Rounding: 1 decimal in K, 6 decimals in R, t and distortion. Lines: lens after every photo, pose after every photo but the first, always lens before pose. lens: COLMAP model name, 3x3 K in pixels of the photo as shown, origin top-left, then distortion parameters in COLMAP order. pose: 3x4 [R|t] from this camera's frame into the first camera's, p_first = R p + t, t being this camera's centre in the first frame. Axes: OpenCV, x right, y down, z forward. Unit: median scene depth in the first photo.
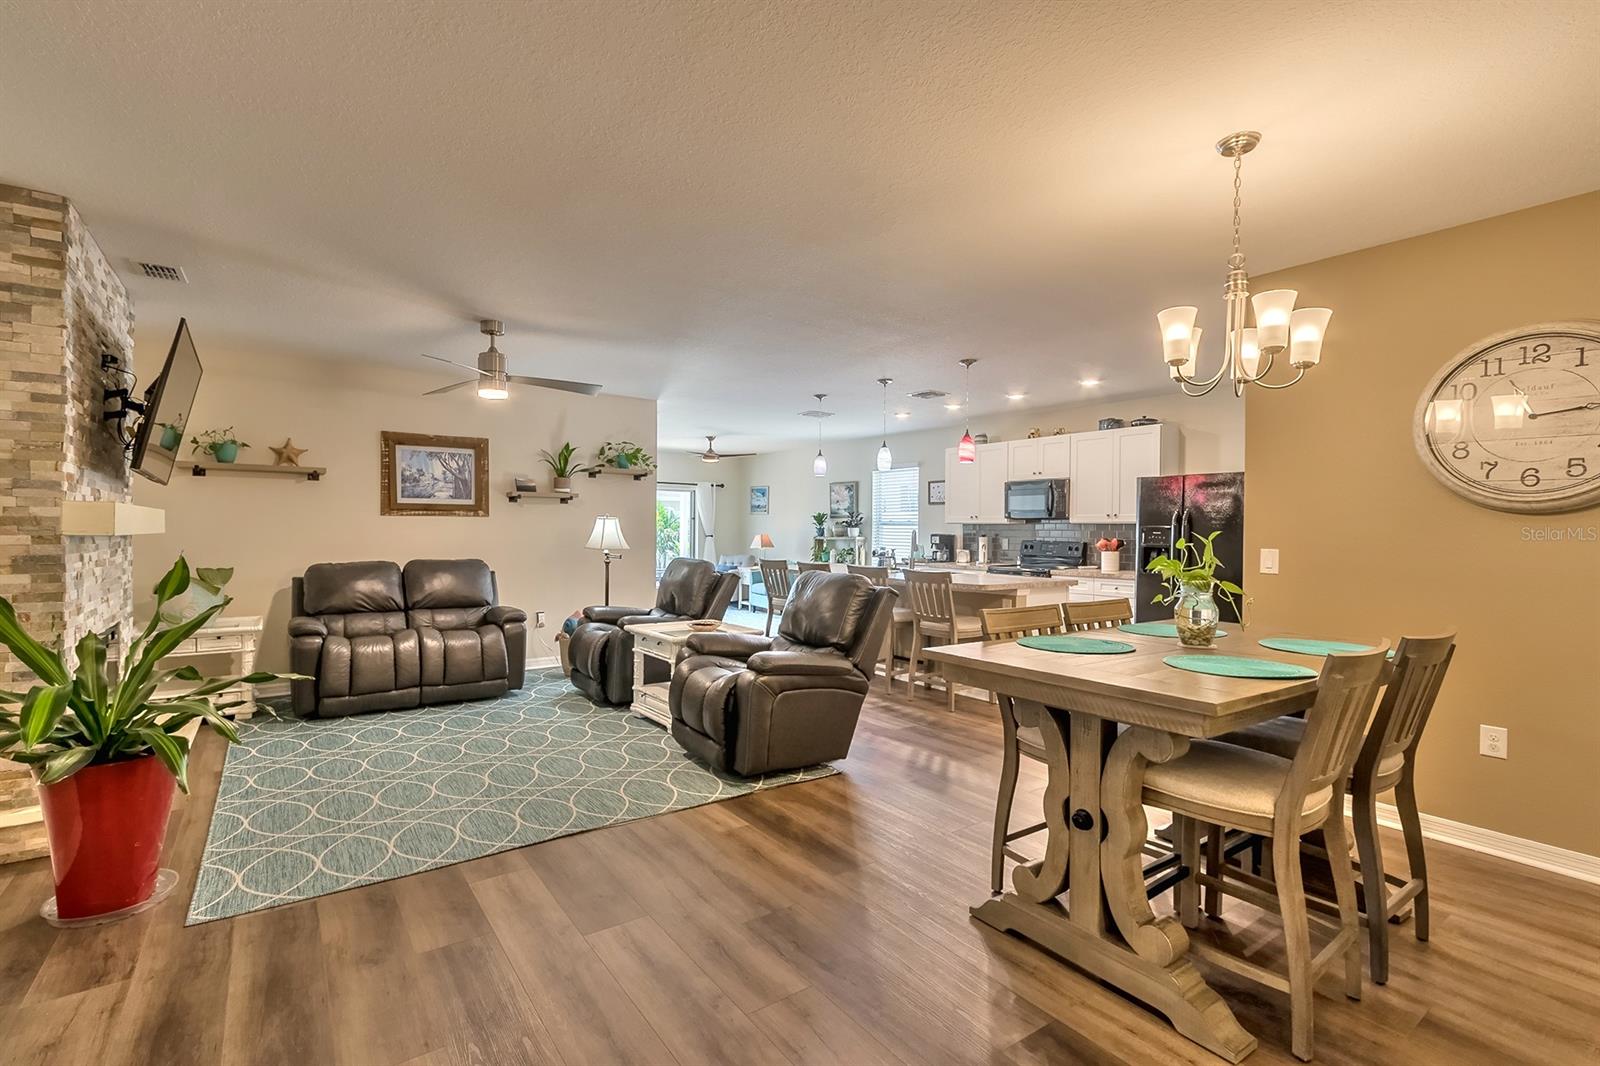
lens RADIAL K [[724.4, 0, 775.5], [0, 724.4, 532.0], [0, 0, 1]] dist [0.007459, -0.000297]
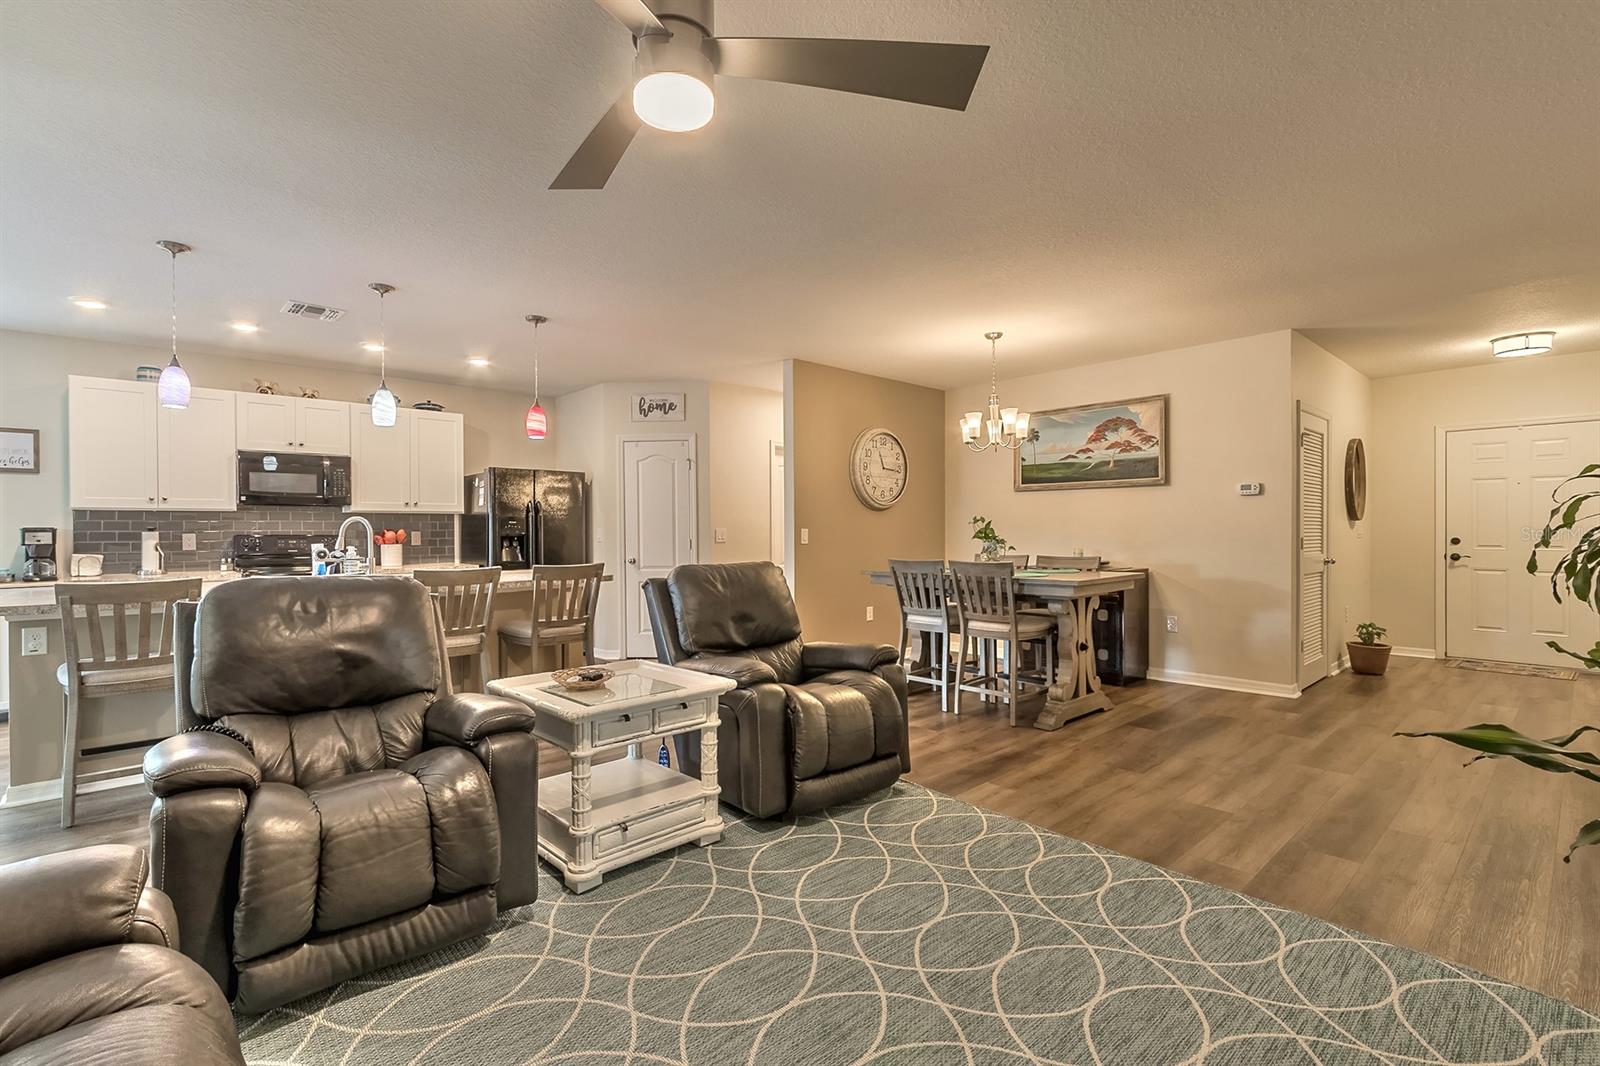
lens RADIAL K [[725.1, 0, 772.7], [0, 725.1, 533.9], [0, 0, 1]] dist [0.004875, -0.001445]
pose [[-0.120249, -0.012215, 0.992669, -0.549887], [0.008828, 0.999872, 0.013373, 0.007216], [-0.992704, 0.010371, -0.120126, 0.741879]]
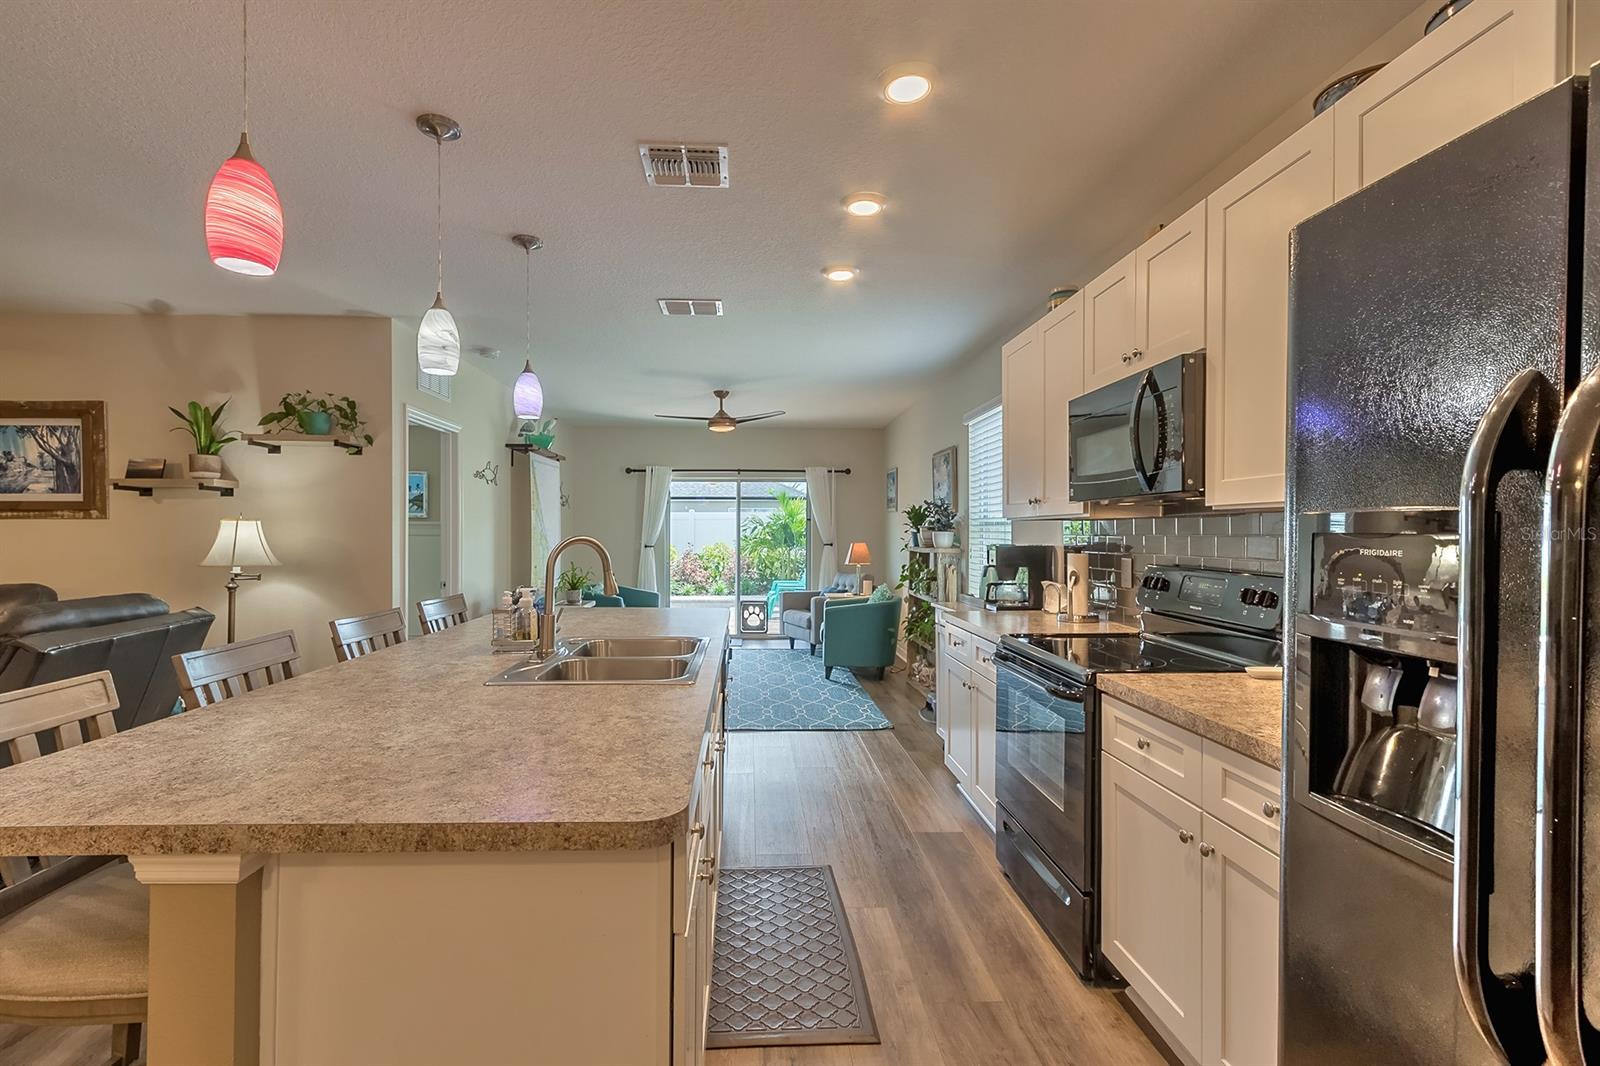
lens RADIAL K [[725.1, 0, 772.7], [0, 725.1, 533.9], [0, 0, 1]] dist [0.004875, -0.001445]
pose [[0.841638, -0.004900, -0.540020, 0.493041], [0.002453, 0.999983, -0.005251, -0.002375], [0.540036, 0.003095, 0.841636, 0.796082]]
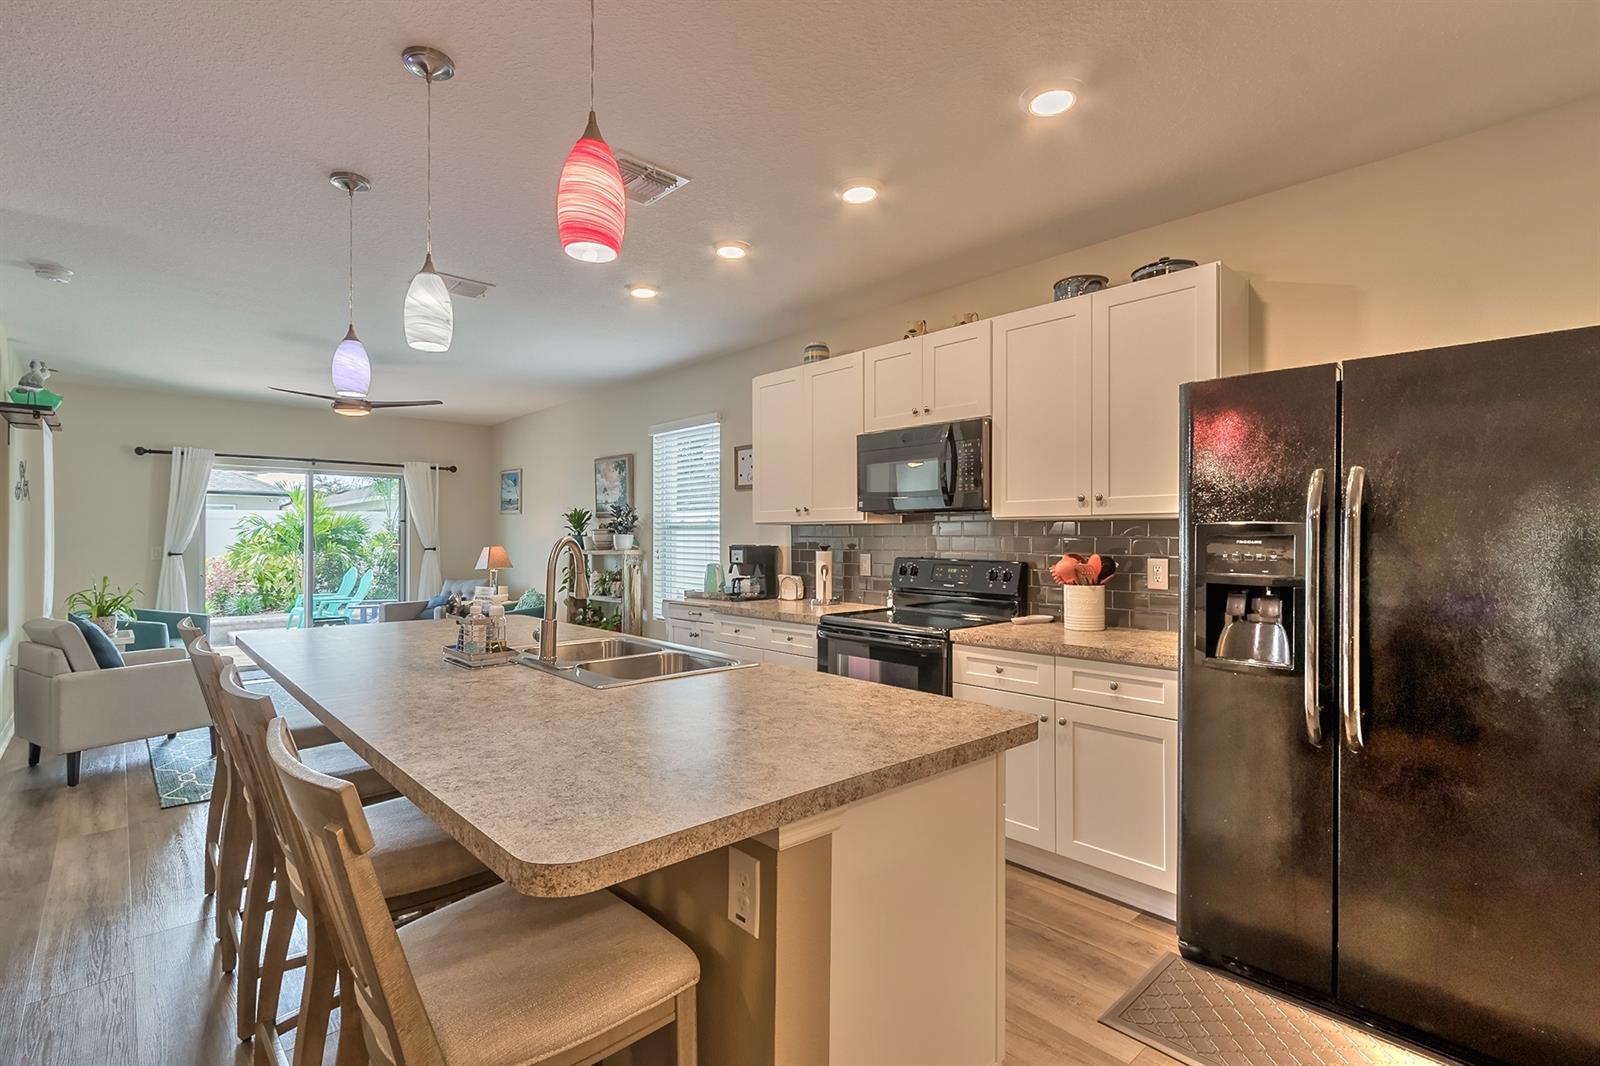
lens RADIAL K [[743.6, 0, 773.1], [0, 743.6, 533.7], [0, 0, 1]] dist [0.004352, 0.000285]
pose [[0.992951, -0.006426, 0.118352, 0.261282], [0.007307, 0.999949, -0.007015, -0.002061], [-0.118301, 0.007830, 0.992947, 0.674124]]
